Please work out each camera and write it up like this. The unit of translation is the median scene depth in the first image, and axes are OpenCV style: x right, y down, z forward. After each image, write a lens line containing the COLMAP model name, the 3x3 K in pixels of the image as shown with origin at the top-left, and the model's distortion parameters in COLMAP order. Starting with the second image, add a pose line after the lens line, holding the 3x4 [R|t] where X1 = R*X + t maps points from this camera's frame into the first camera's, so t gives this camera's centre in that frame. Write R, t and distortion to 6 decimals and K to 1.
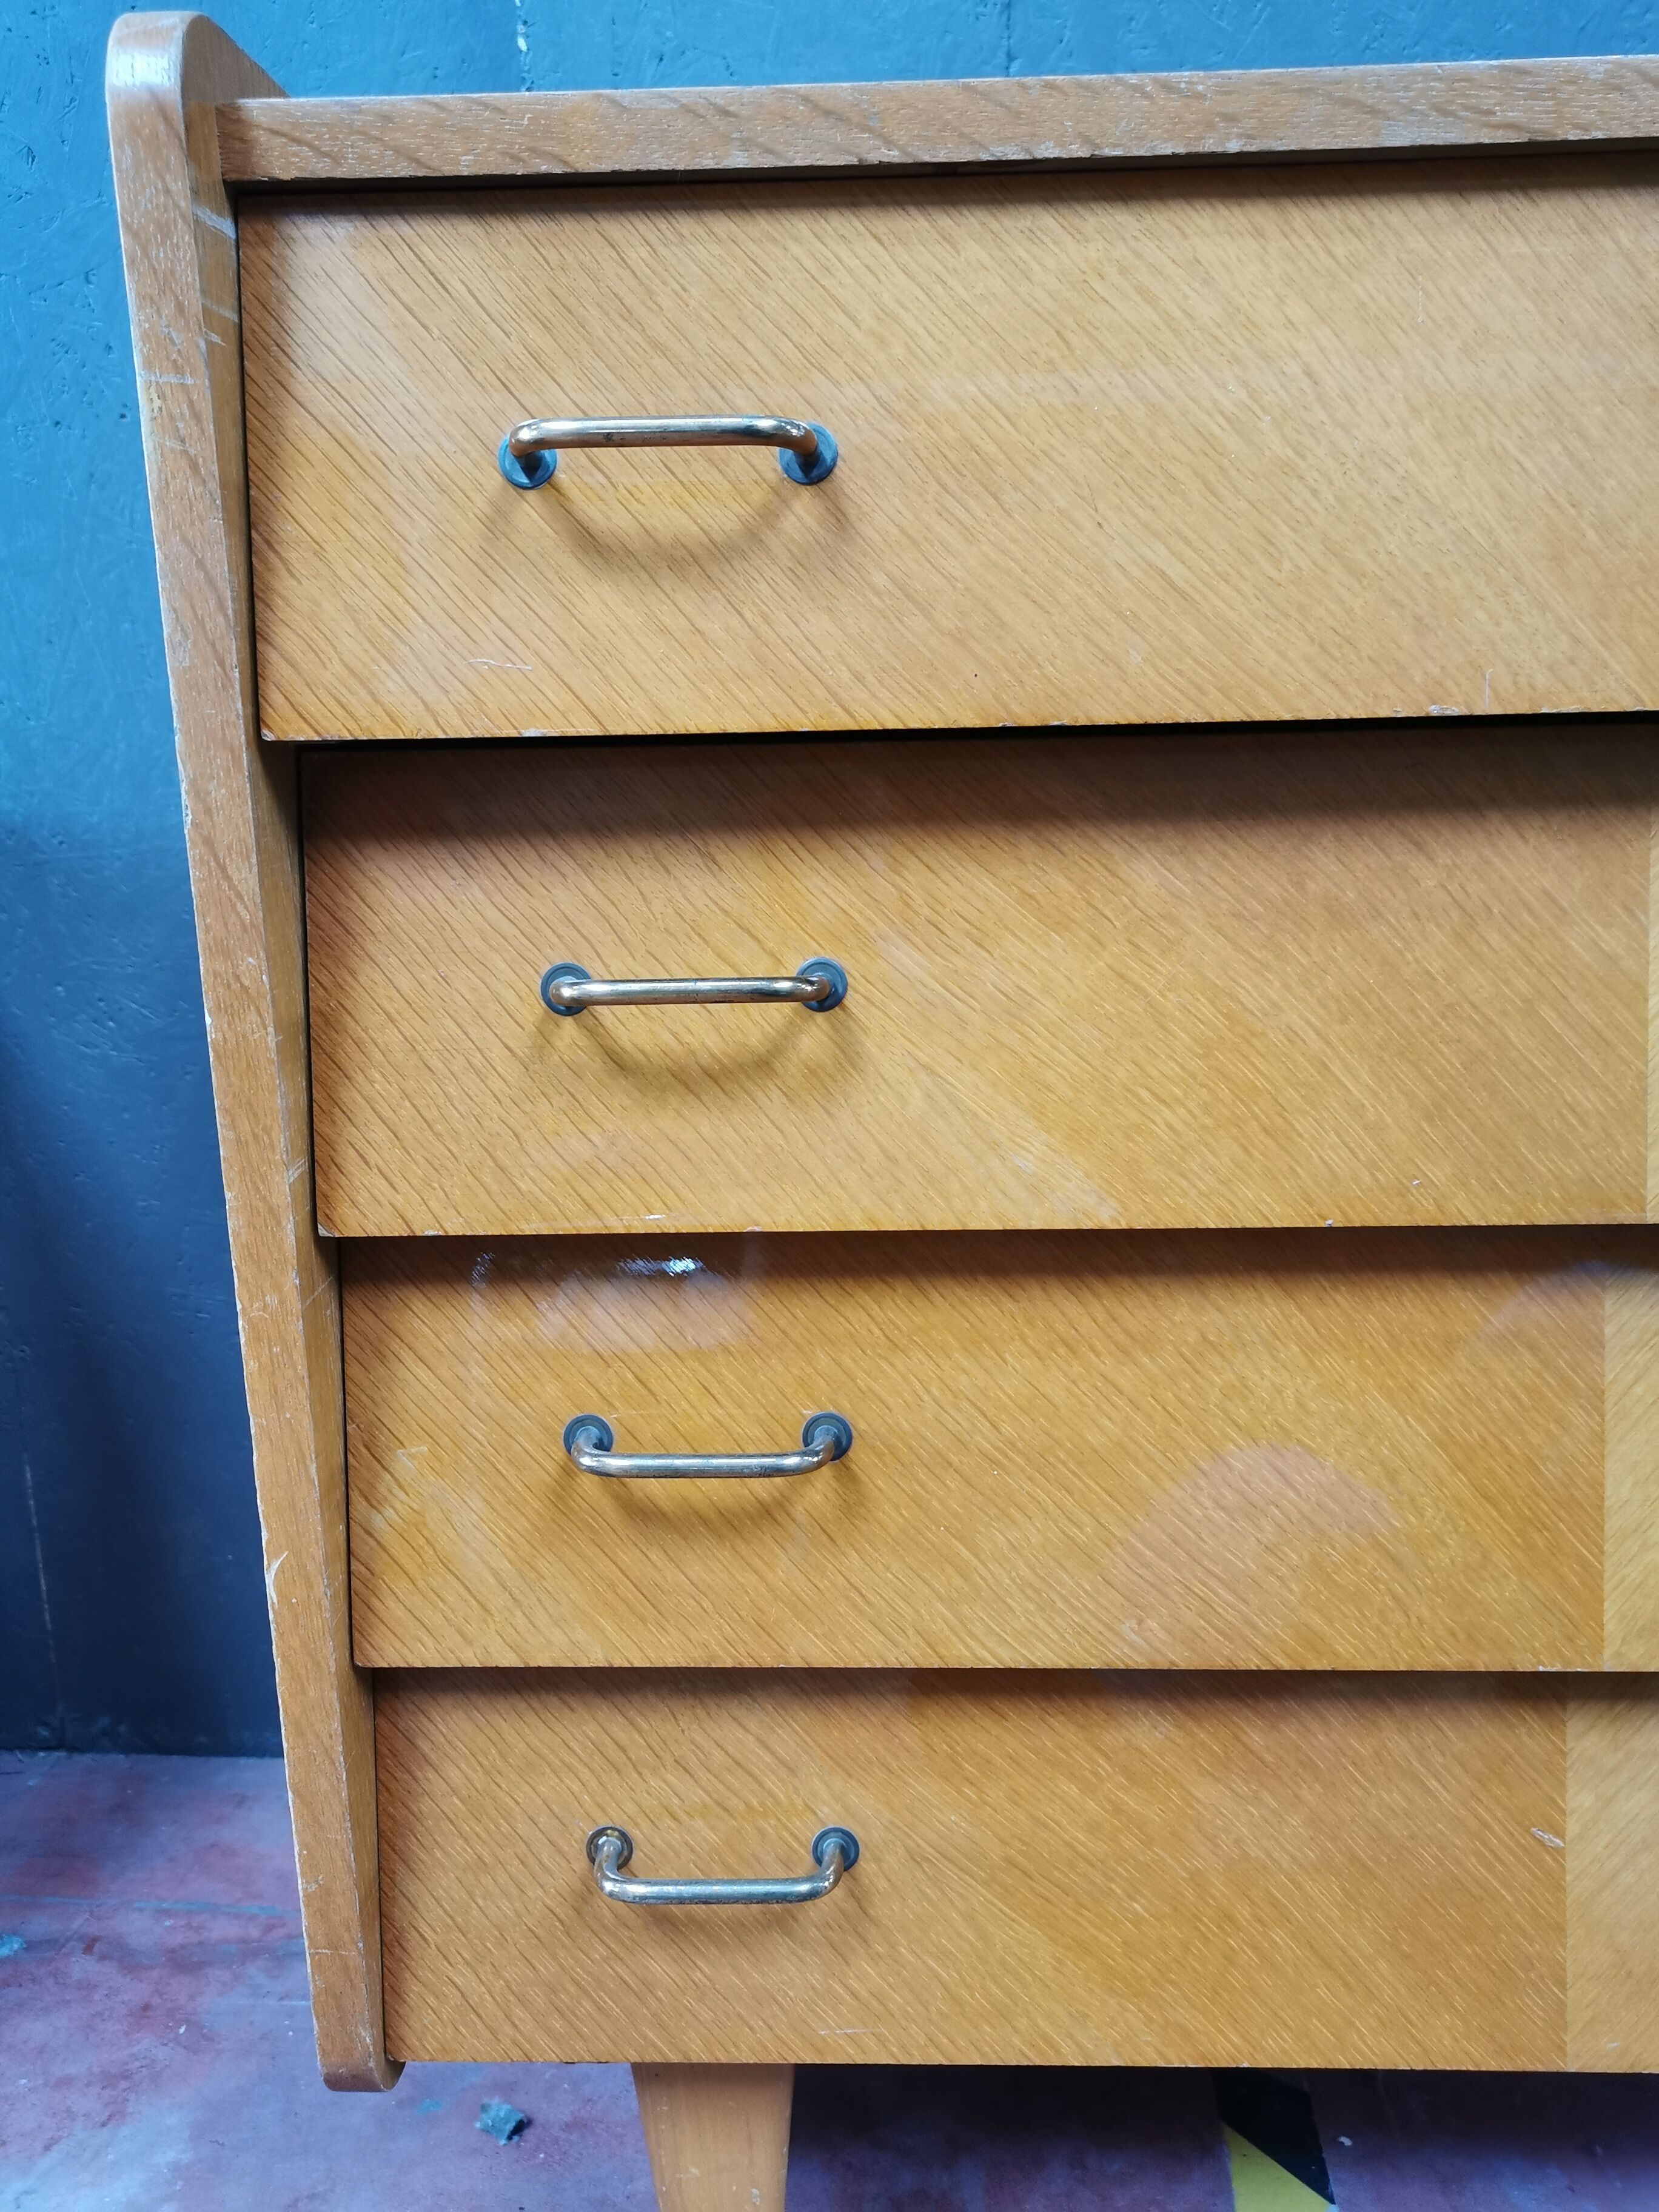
lens RADIAL K [[1747.0, 0, 822.9], [0, 1747.0, 1102.0], [0, 0, 1]] dist [0.045888, -0.030756]
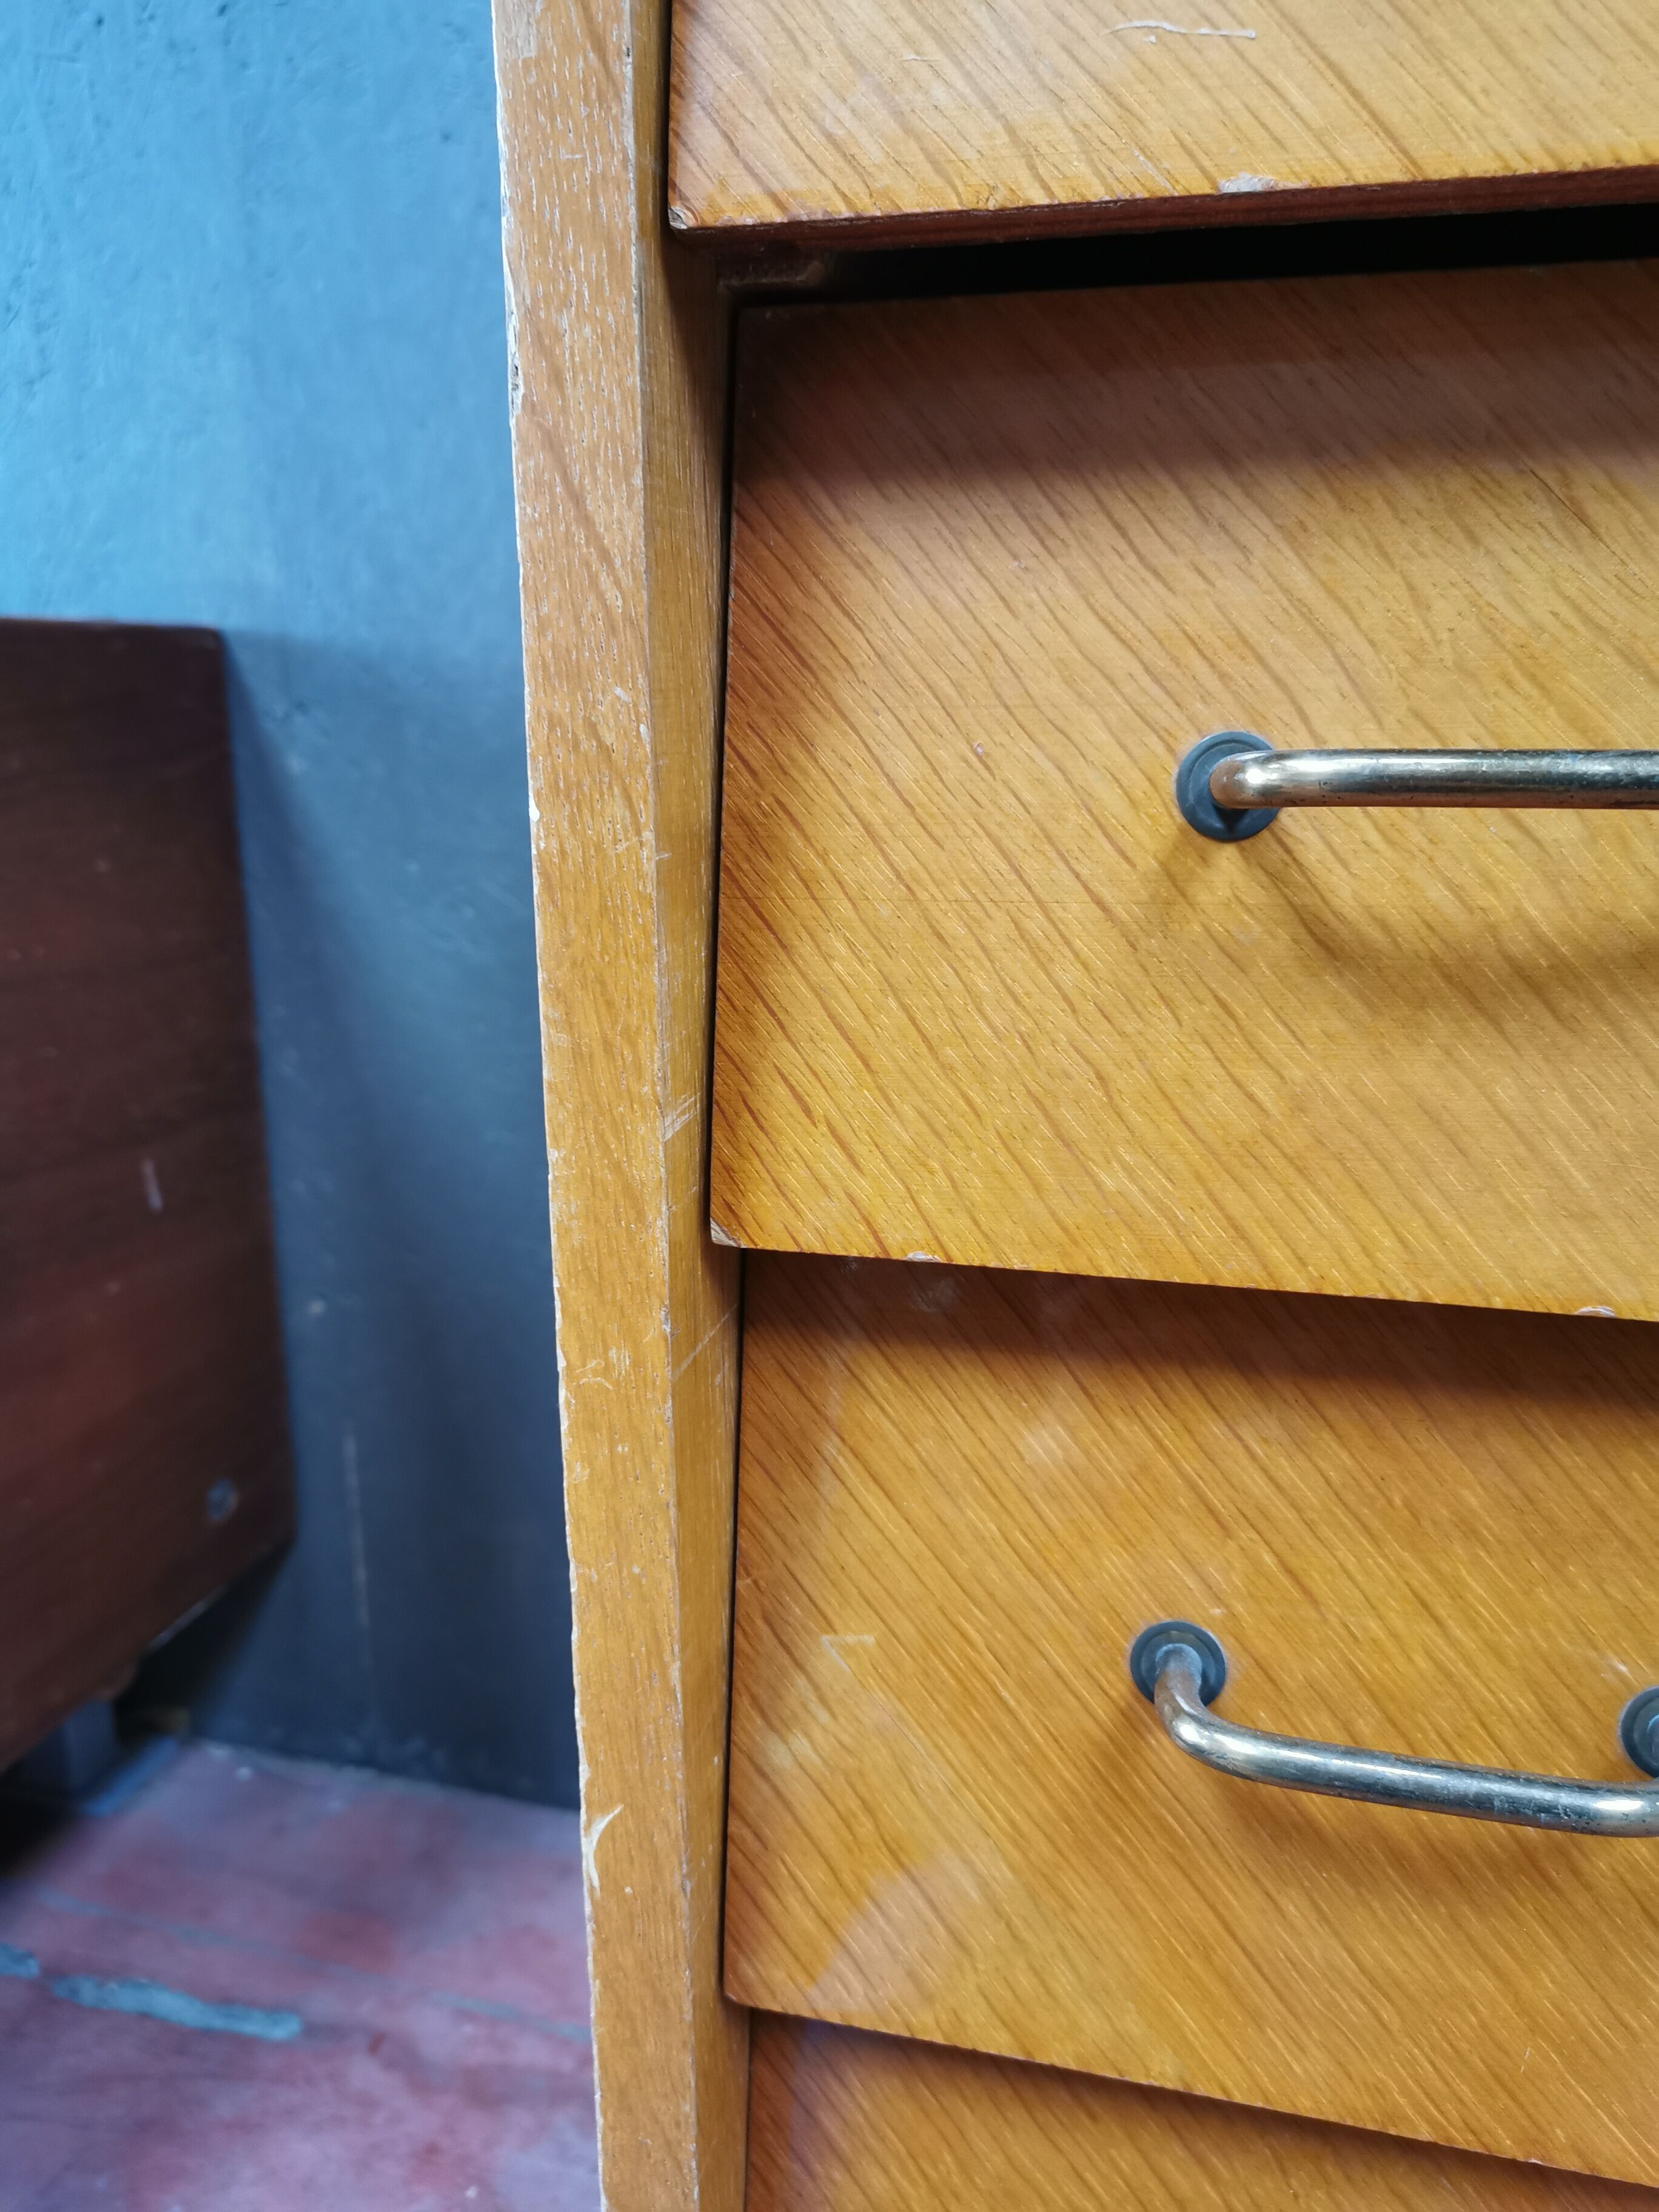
lens RADIAL K [[1747.0, 0, 808.9], [0, 1747.0, 1105.9], [0, 0, 1]] dist [0.045888, -0.030756]
pose [[0.974541, 0.070497, -0.212837, -0.149558], [-0.065406, 0.997381, 0.030877, 0.016803], [0.214457, -0.016170, 0.976600, 0.491496]]
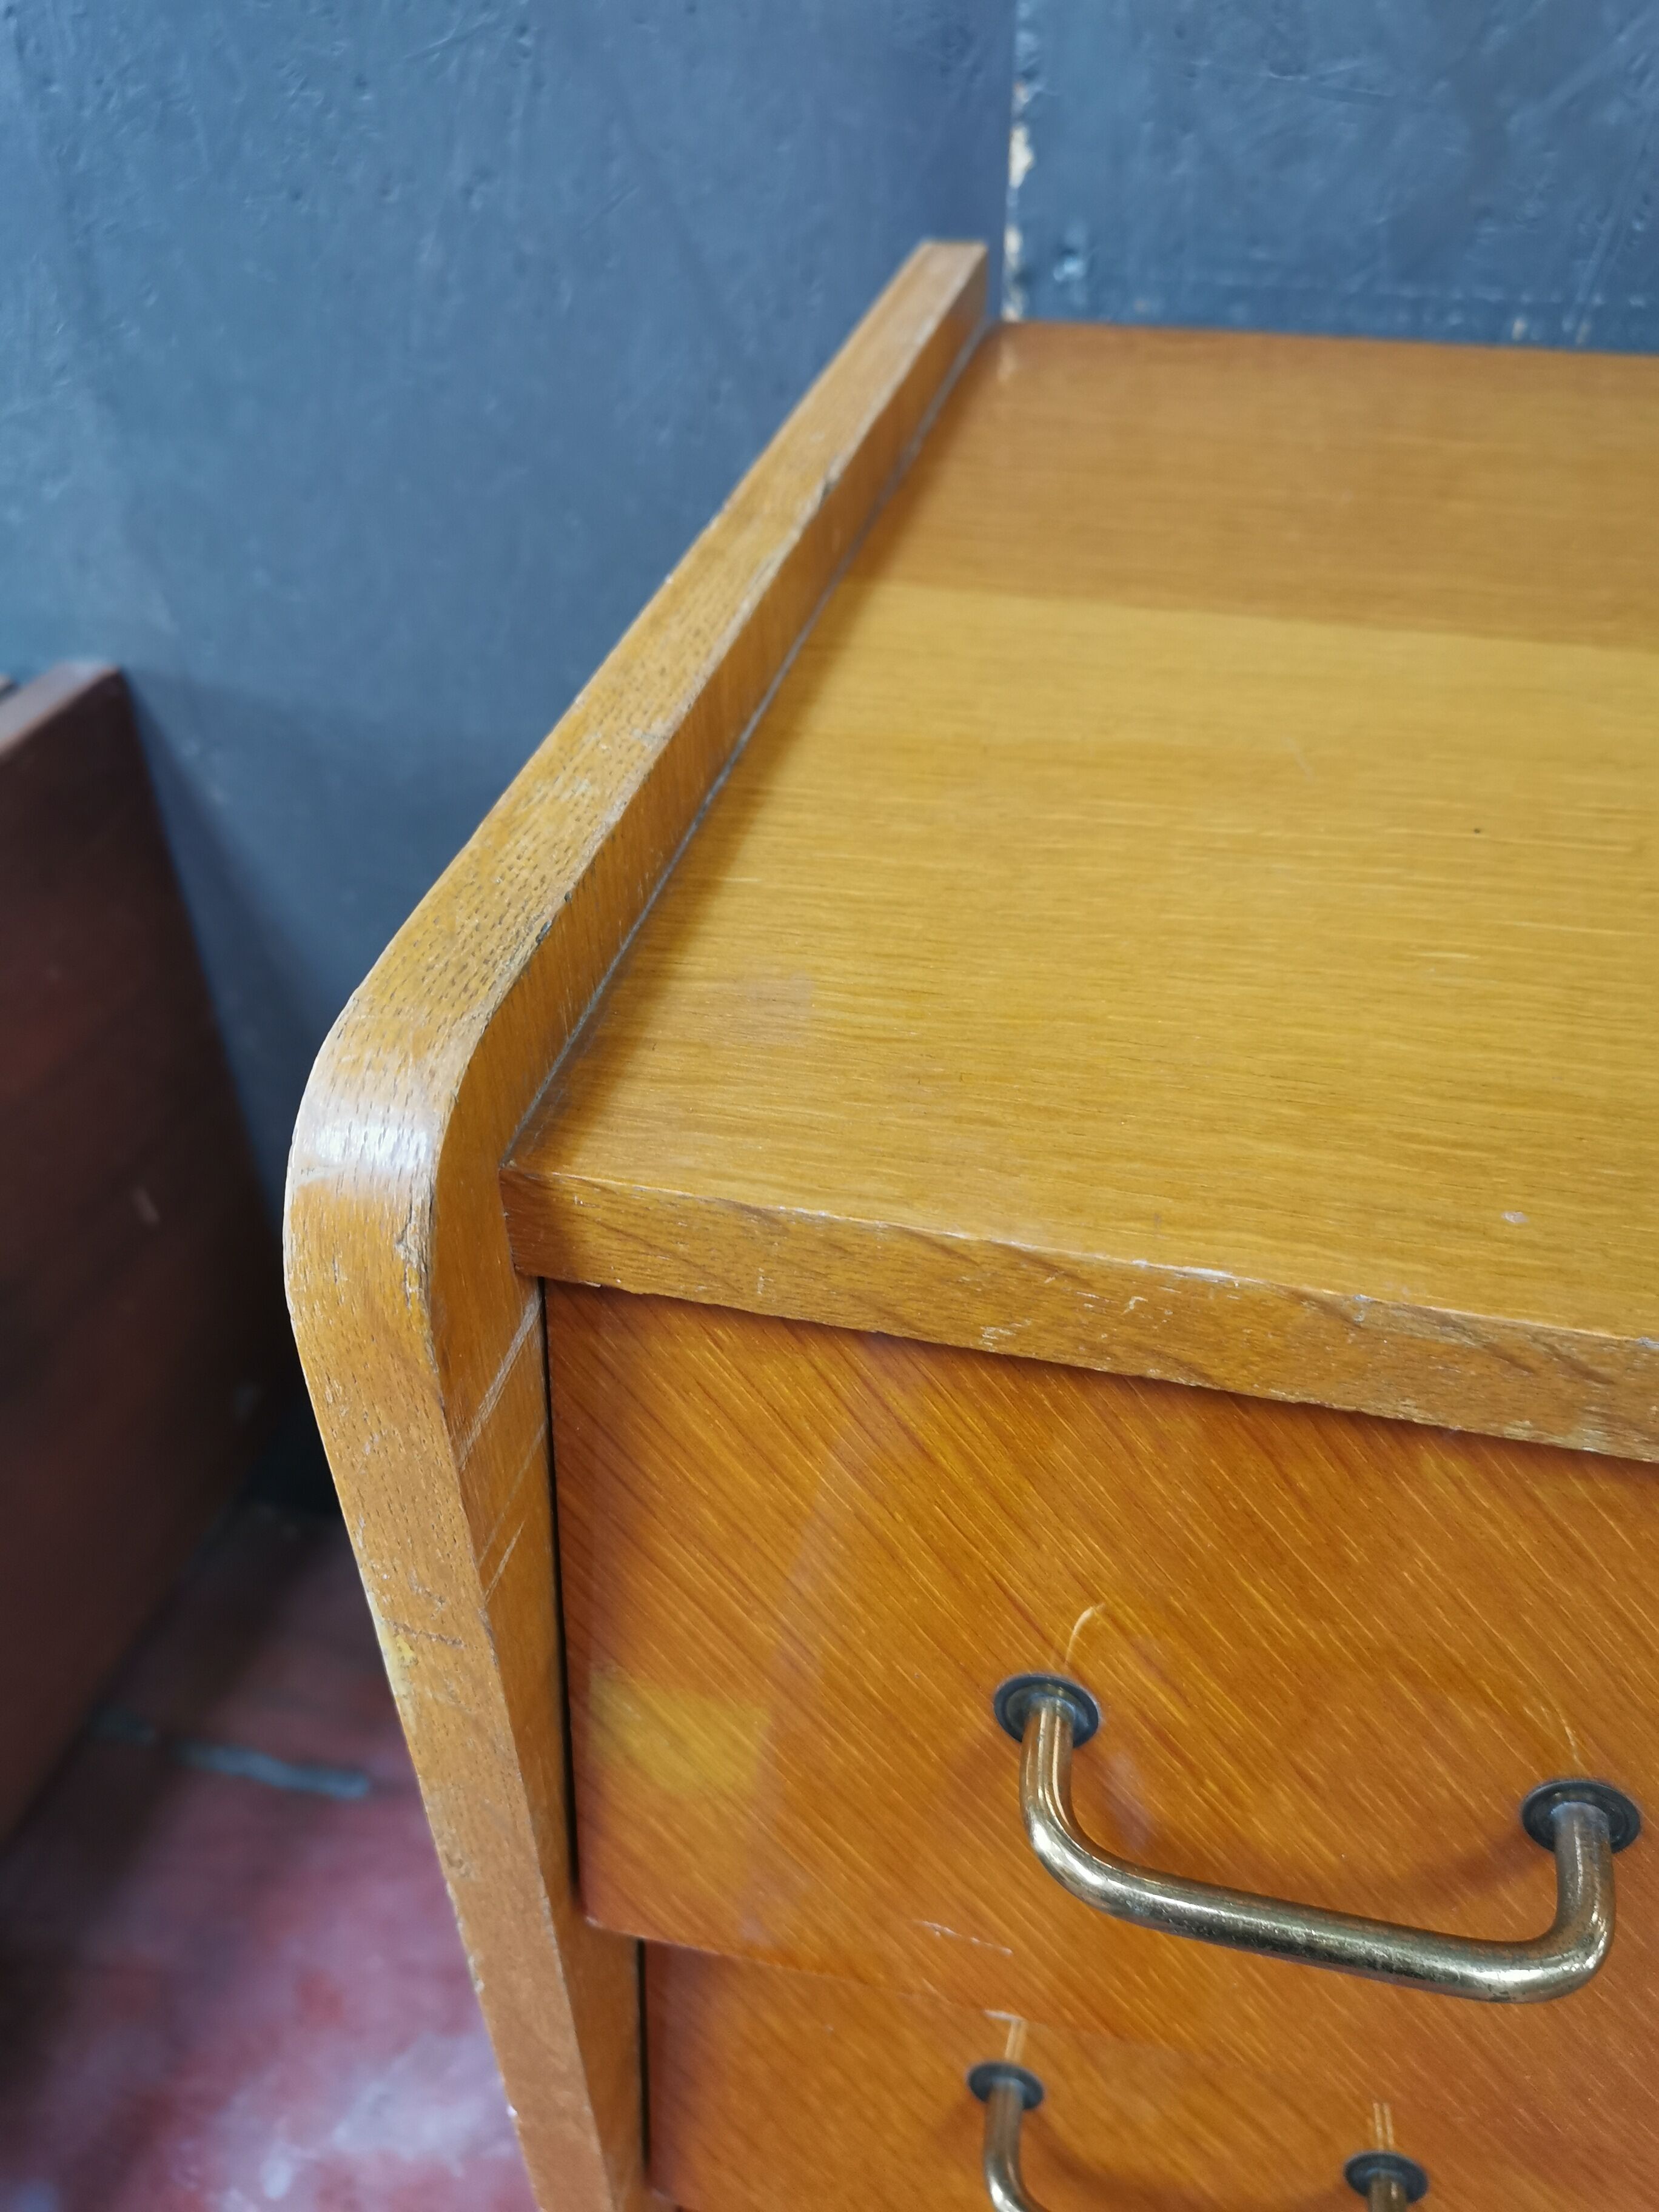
lens RADIAL K [[1747.0, 0, 808.3], [0, 1747.0, 1089.7], [0, 0, 1]] dist [0.045888, -0.030756]
pose [[0.980190, 0.129840, -0.149563, -0.167566], [-0.053311, 0.900232, 0.432134, -0.708880], [0.190750, -0.415600, 0.889321, 0.525352]]
